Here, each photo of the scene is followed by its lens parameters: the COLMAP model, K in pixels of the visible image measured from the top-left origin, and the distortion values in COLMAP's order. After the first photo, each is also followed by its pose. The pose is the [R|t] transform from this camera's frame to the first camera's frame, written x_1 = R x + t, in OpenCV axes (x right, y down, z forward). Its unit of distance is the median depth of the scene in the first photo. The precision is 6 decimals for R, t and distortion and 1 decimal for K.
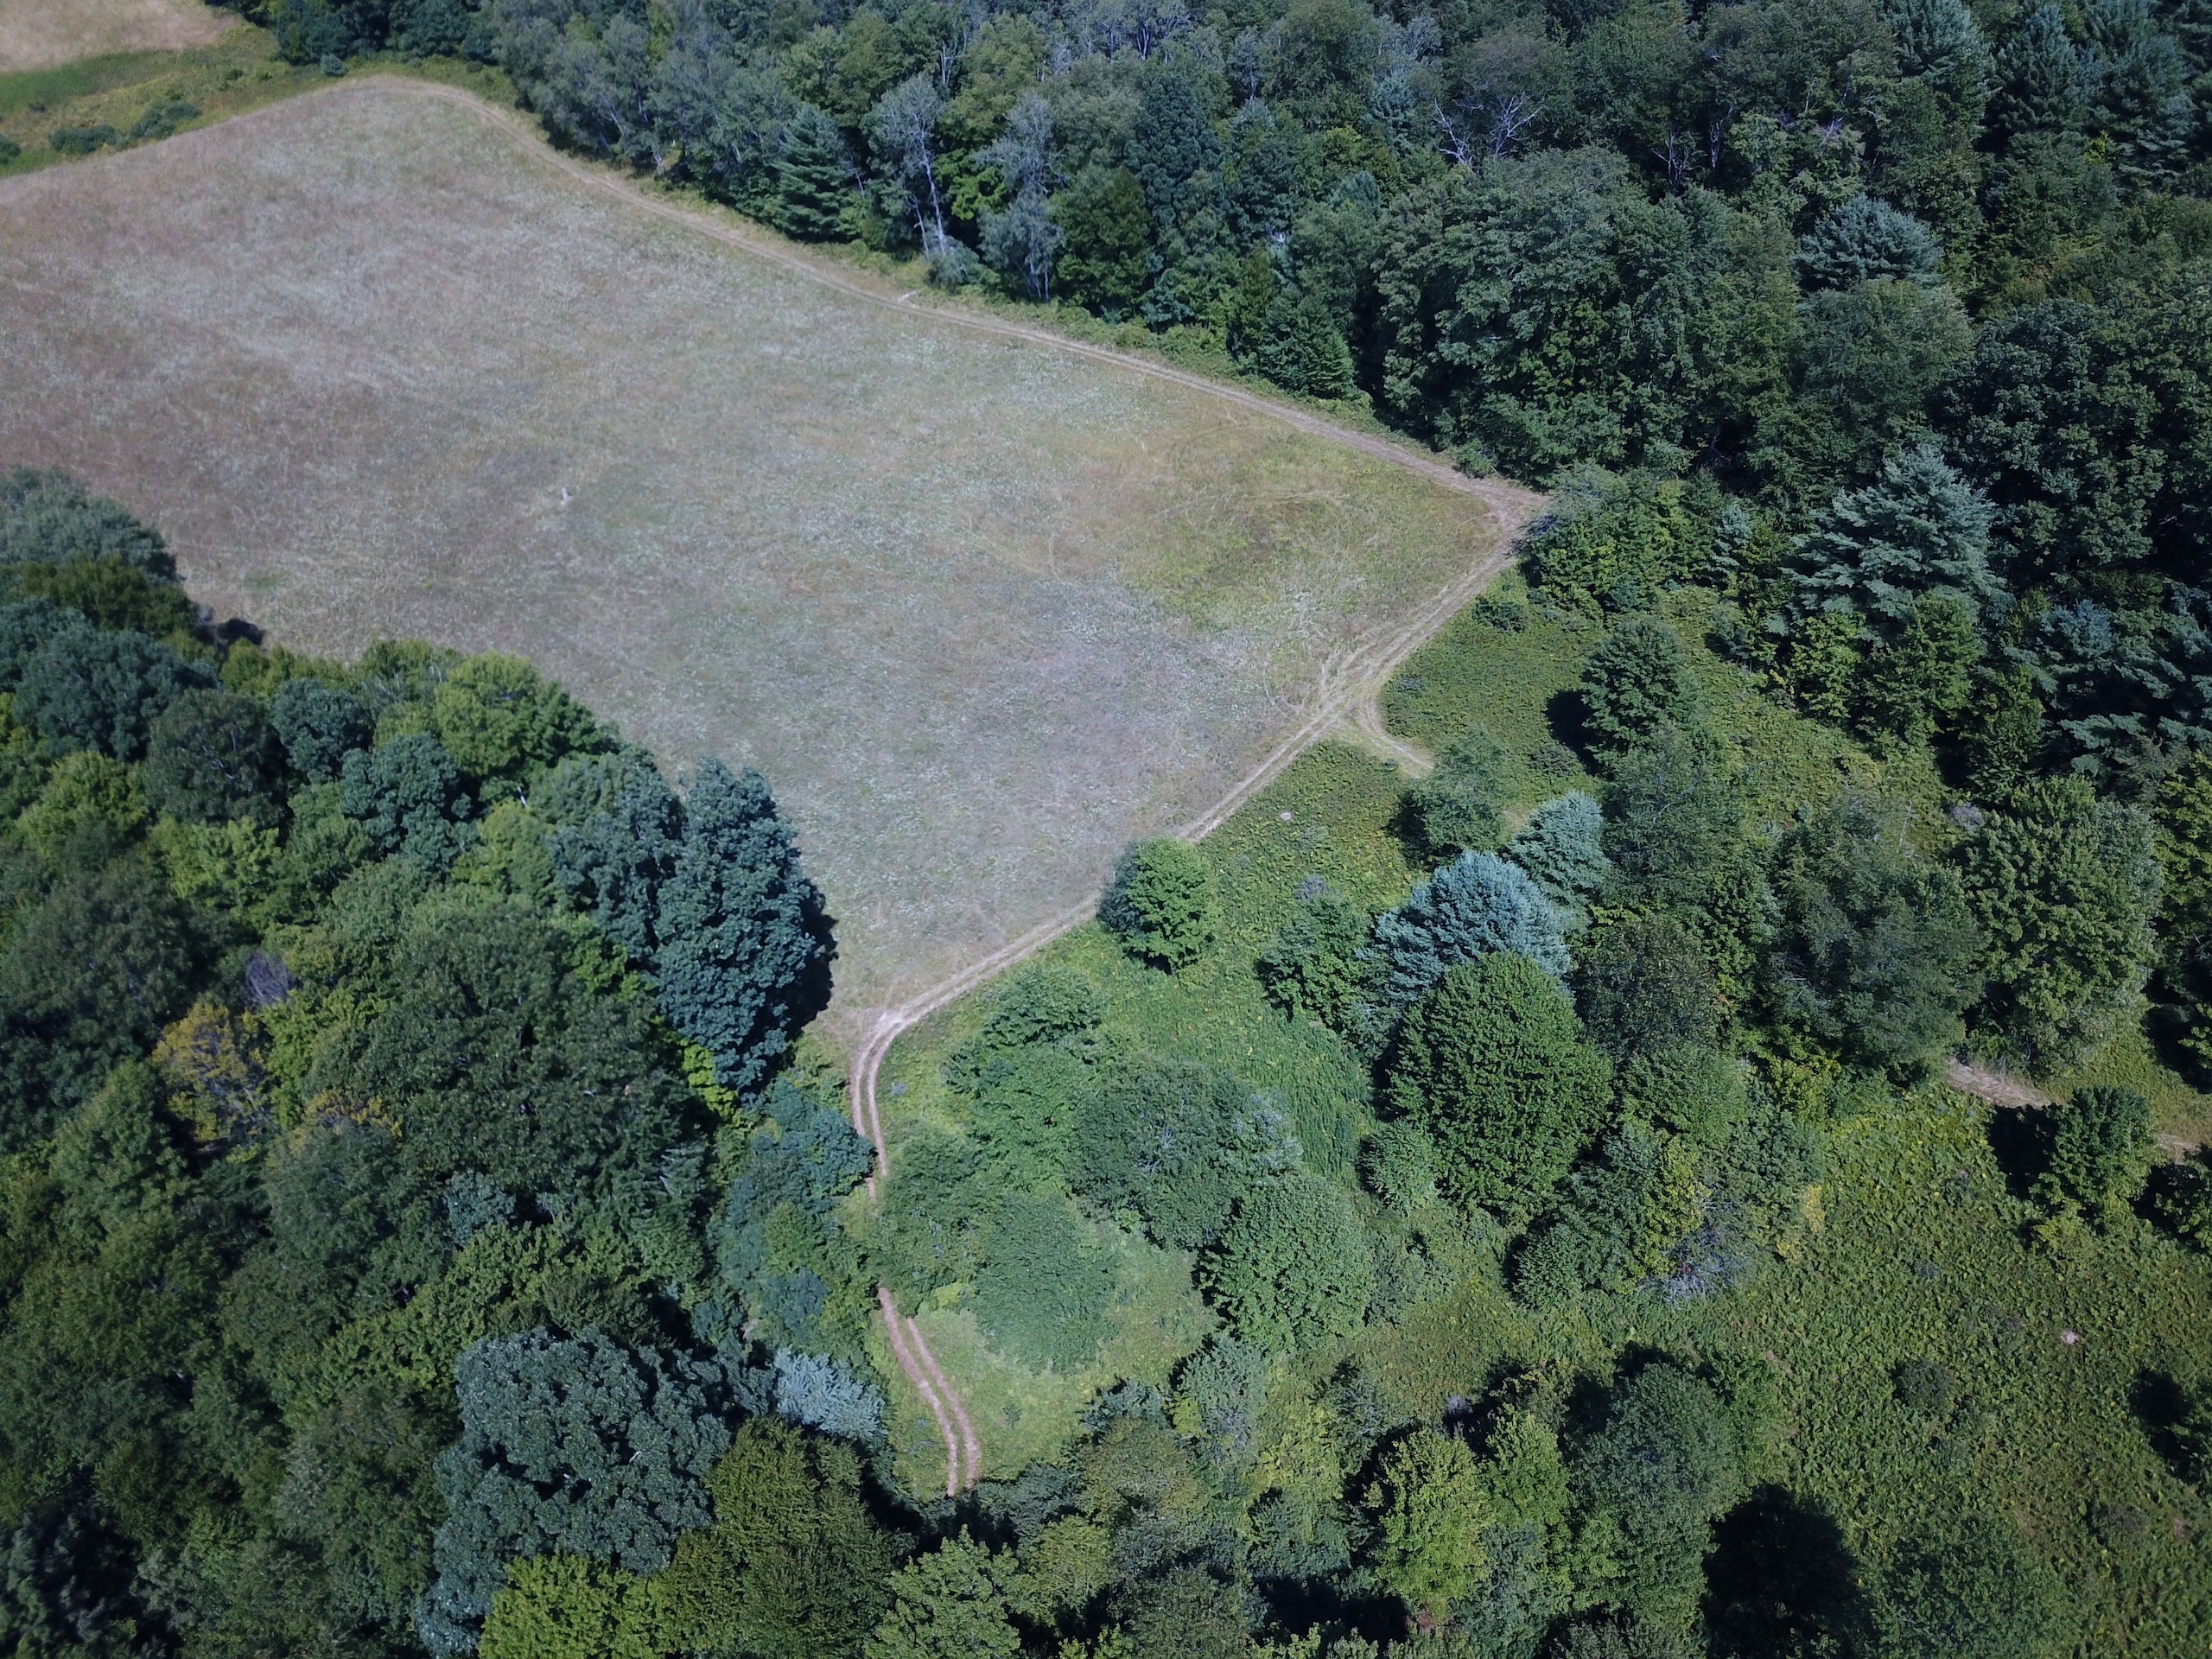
lens RADIAL K [[1697.0, 0, 1078.5], [0, 1697.0, 795.4], [0, 0, 1]] dist [0.042781, 0.003119]
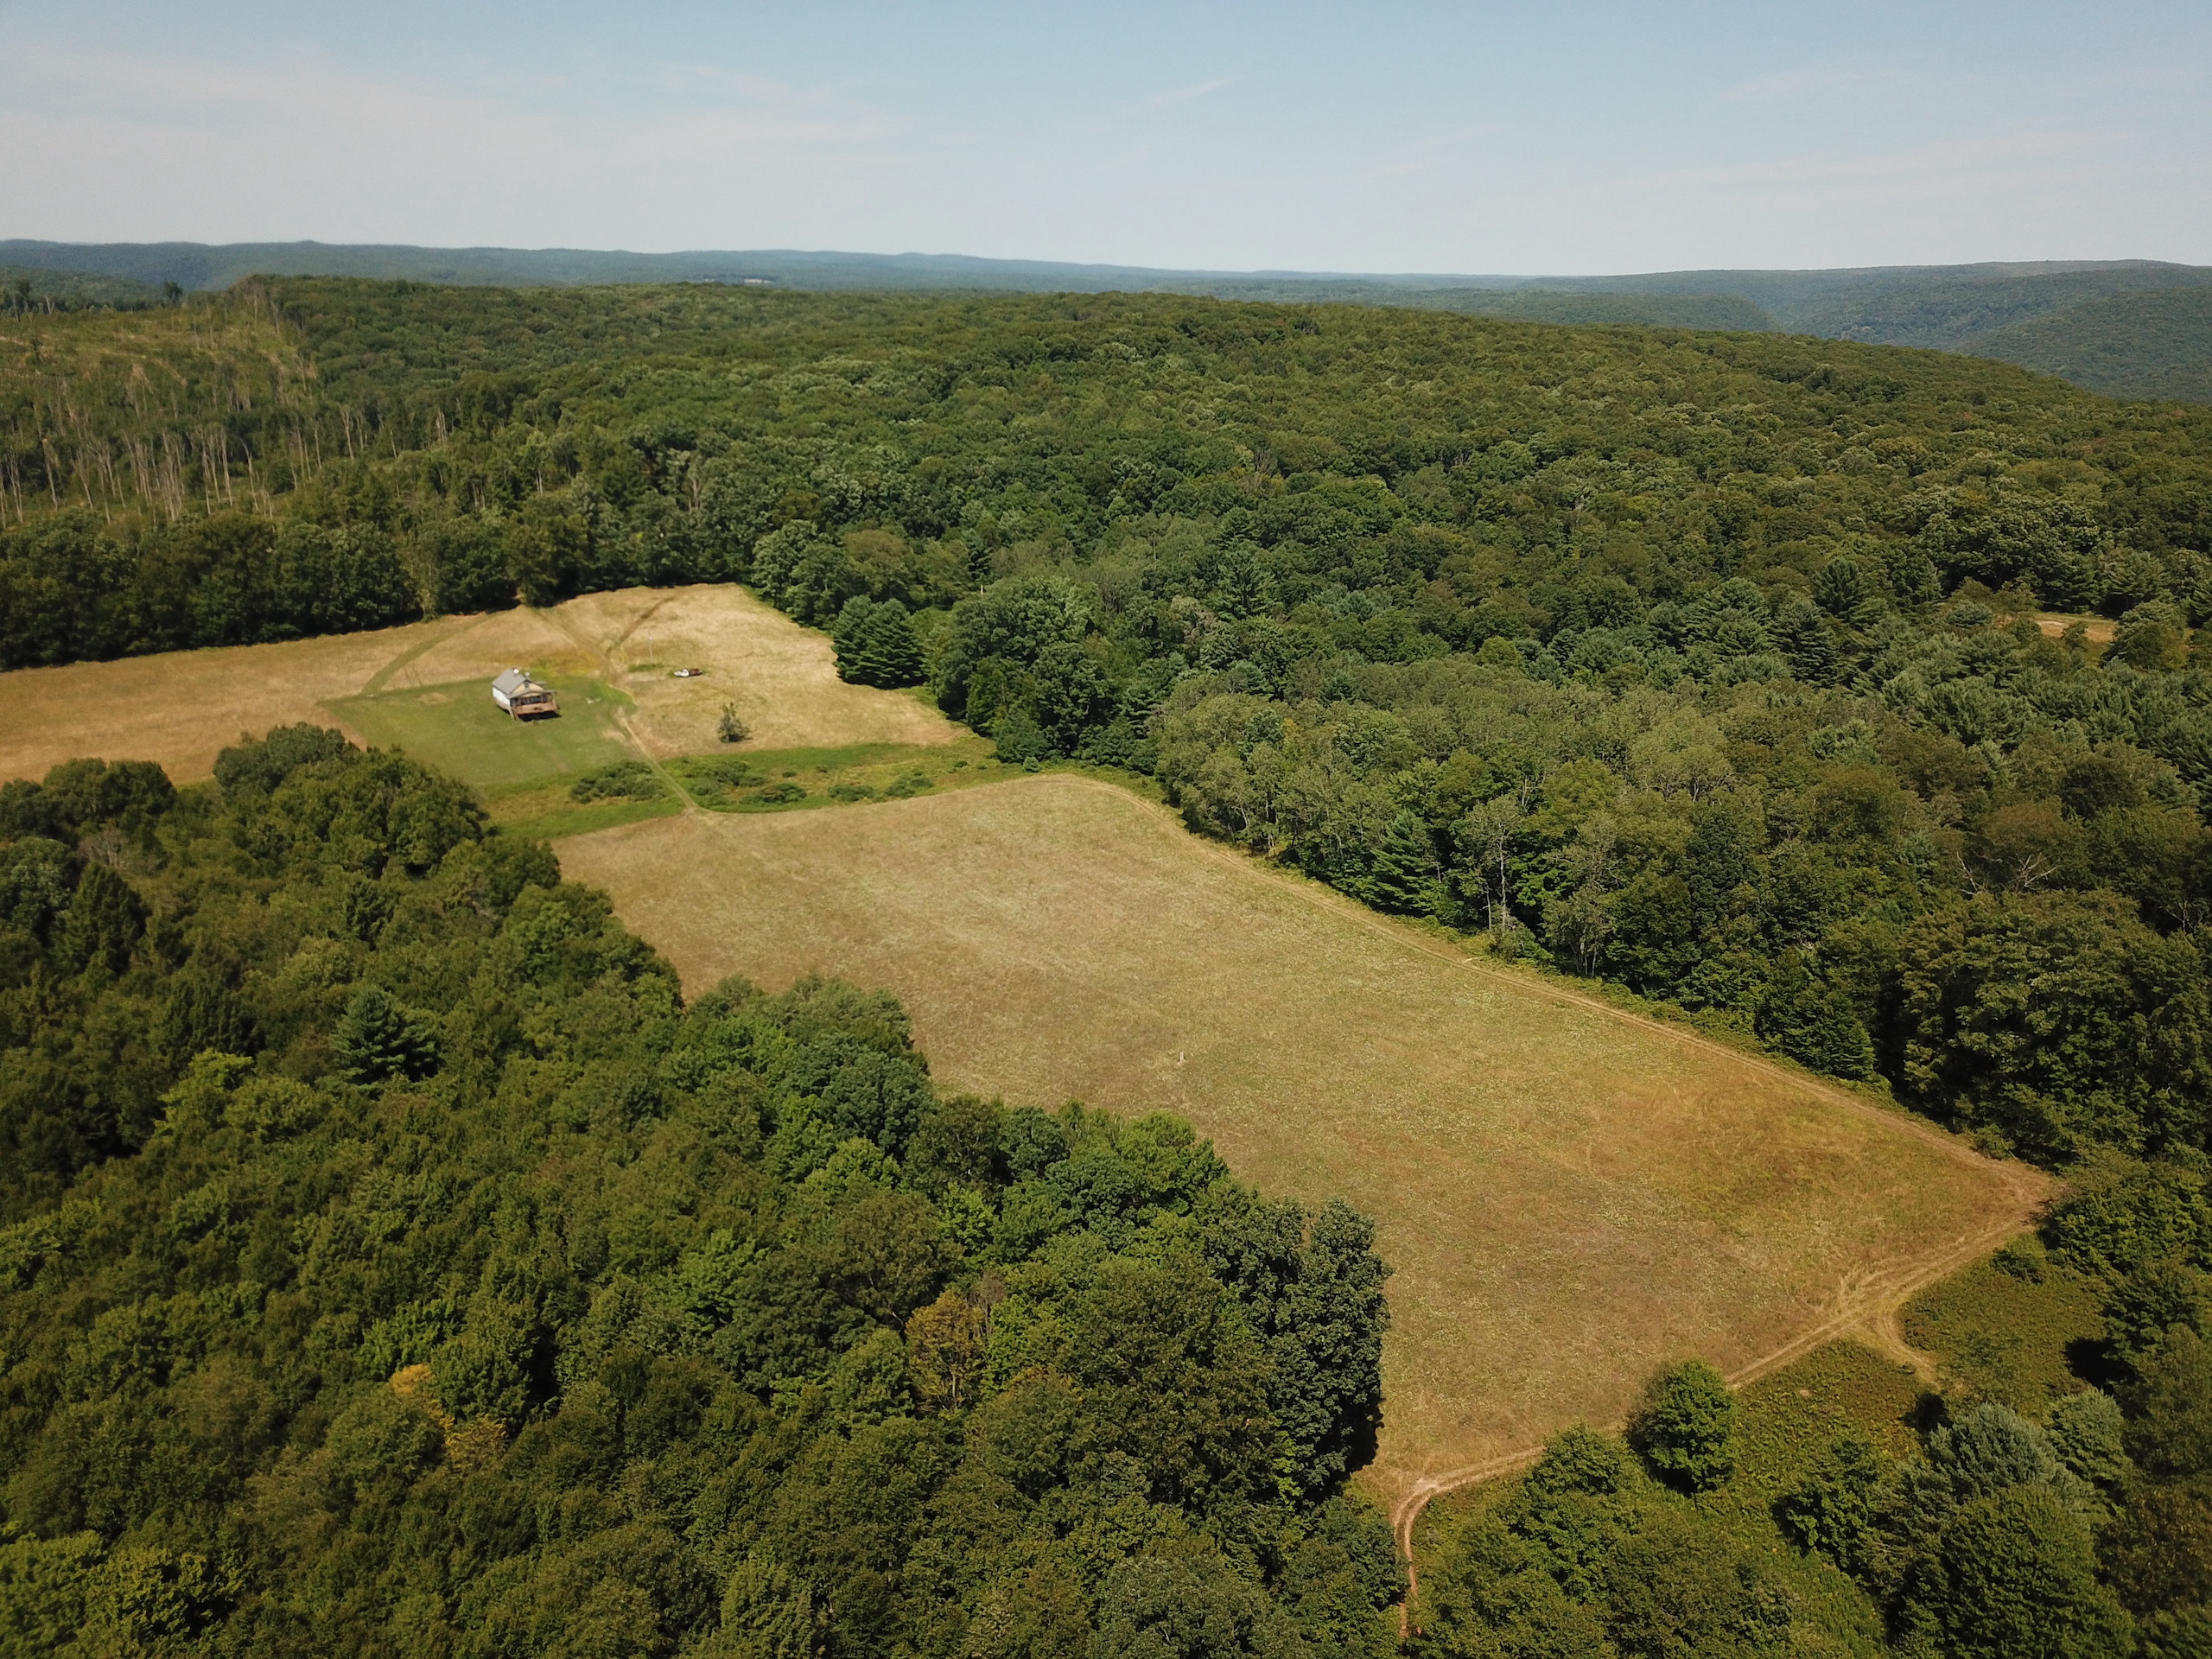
lens RADIAL K [[1668.9, 0, 1106.0], [0, 1668.9, 829.5], [0, 0, 1]] dist [0.004893, 0.007418]
pose [[0.955607, 0.111897, -0.272568, -0.041795], [-0.212210, 0.903144, -0.373226, 0.138810], [0.204405, 0.414499, 0.886797, -0.156285]]
